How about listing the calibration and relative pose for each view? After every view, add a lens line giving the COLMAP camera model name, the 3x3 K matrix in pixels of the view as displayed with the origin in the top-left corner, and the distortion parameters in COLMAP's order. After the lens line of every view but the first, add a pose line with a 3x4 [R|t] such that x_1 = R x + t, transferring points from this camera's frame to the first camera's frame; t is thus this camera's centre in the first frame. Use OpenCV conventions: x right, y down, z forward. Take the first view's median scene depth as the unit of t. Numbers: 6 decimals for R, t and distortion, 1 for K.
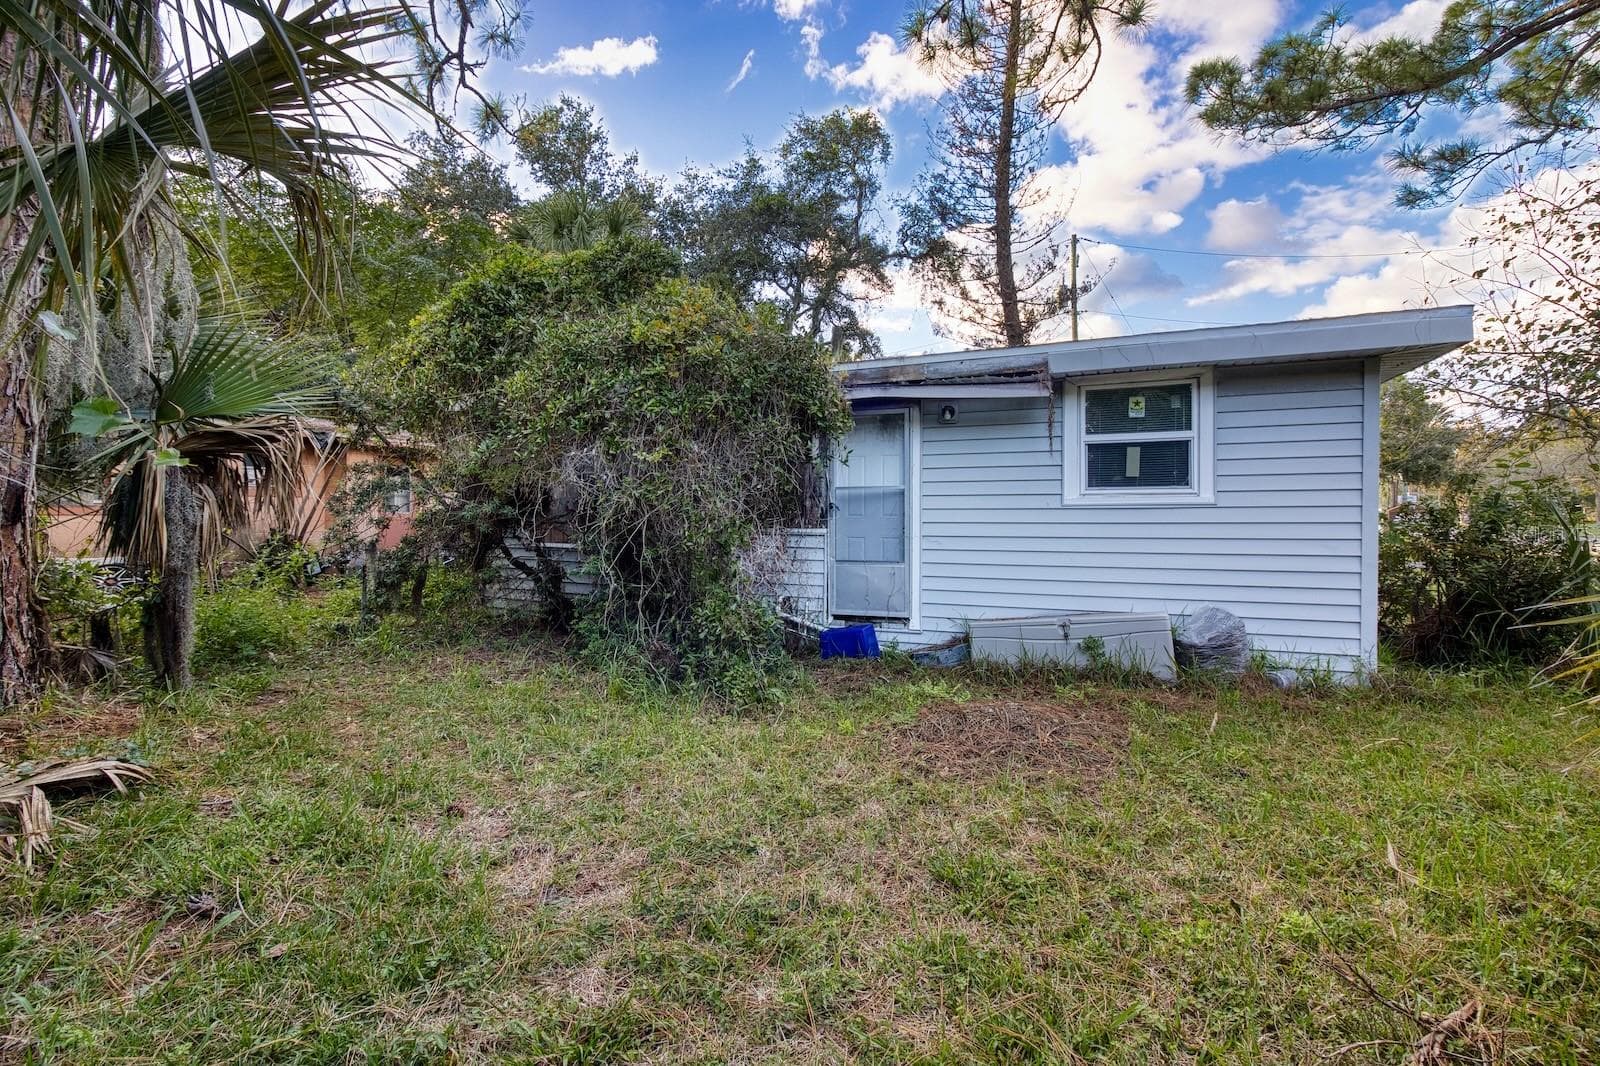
lens RADIAL K [[738.0, 0, 800.0], [0, 738.0, 533.0], [0, 0, 1]] dist [-0.000457, 0.000015]
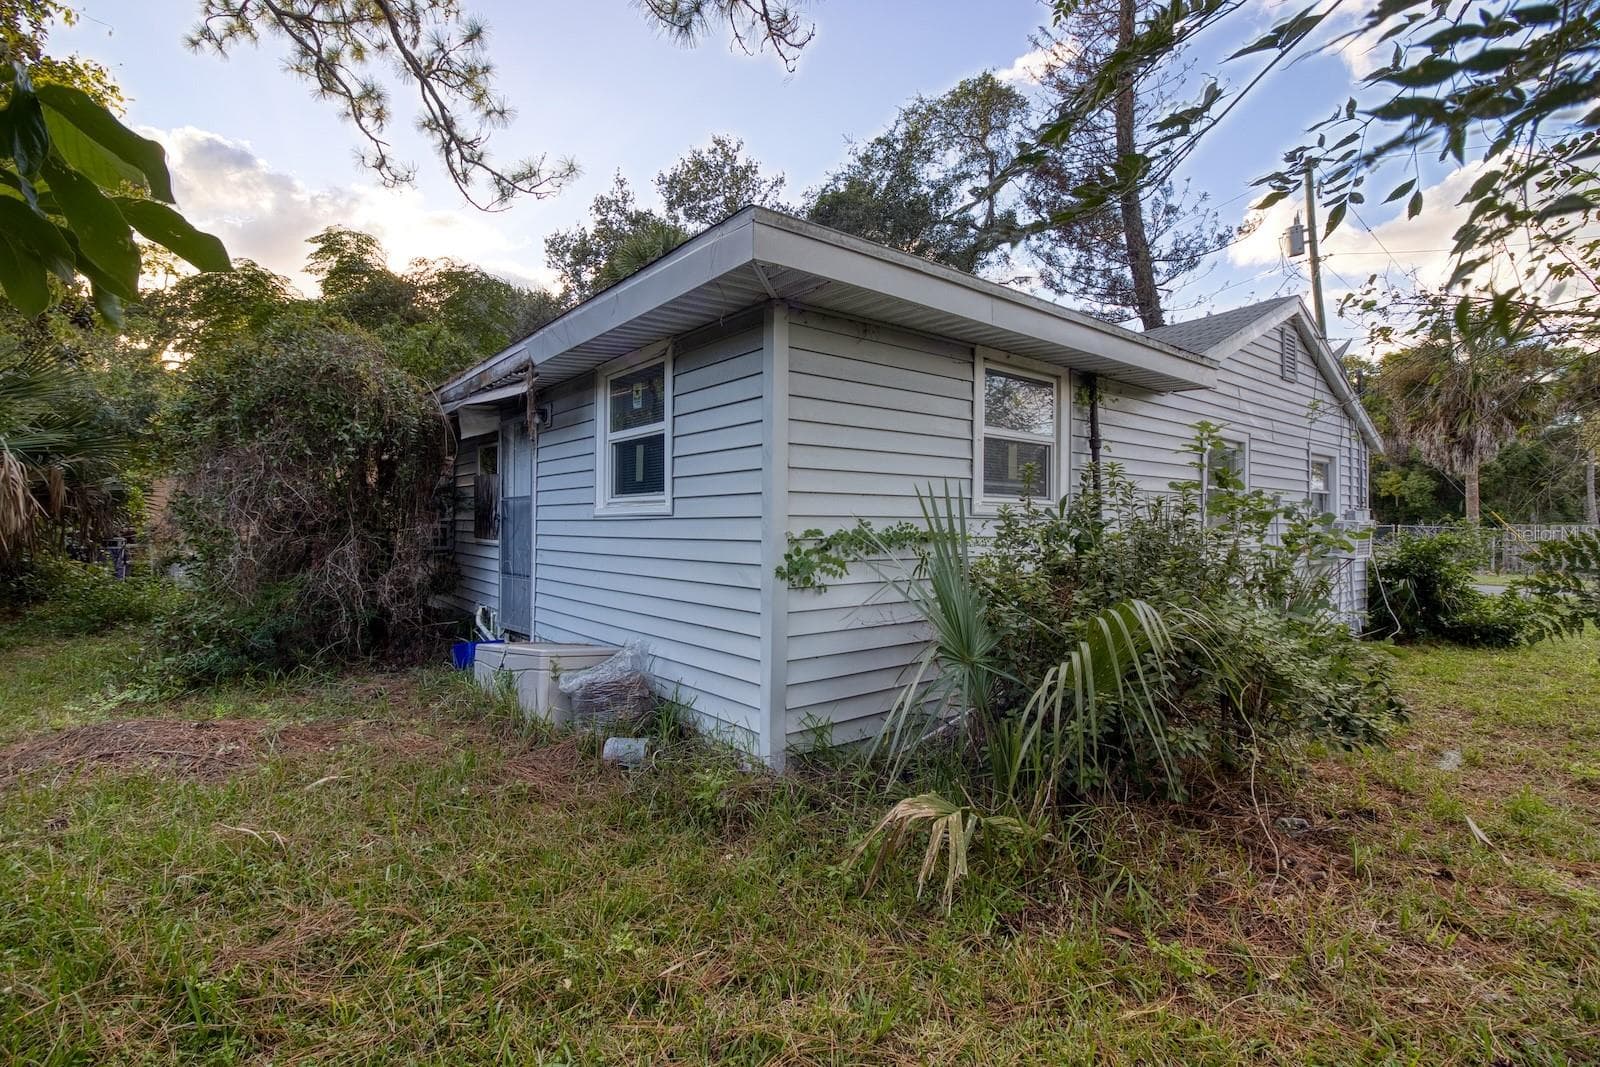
lens RADIAL K [[738.0, 0, 800.0], [0, 738.0, 533.5], [0, 0, 1]] dist [-0.000457, 0.000015]
pose [[0.886088, 0.009027, -0.463429, 0.994429], [-0.014515, 0.999860, -0.008279, -0.014098], [0.463290, 0.014063, 0.886095, 0.359328]]
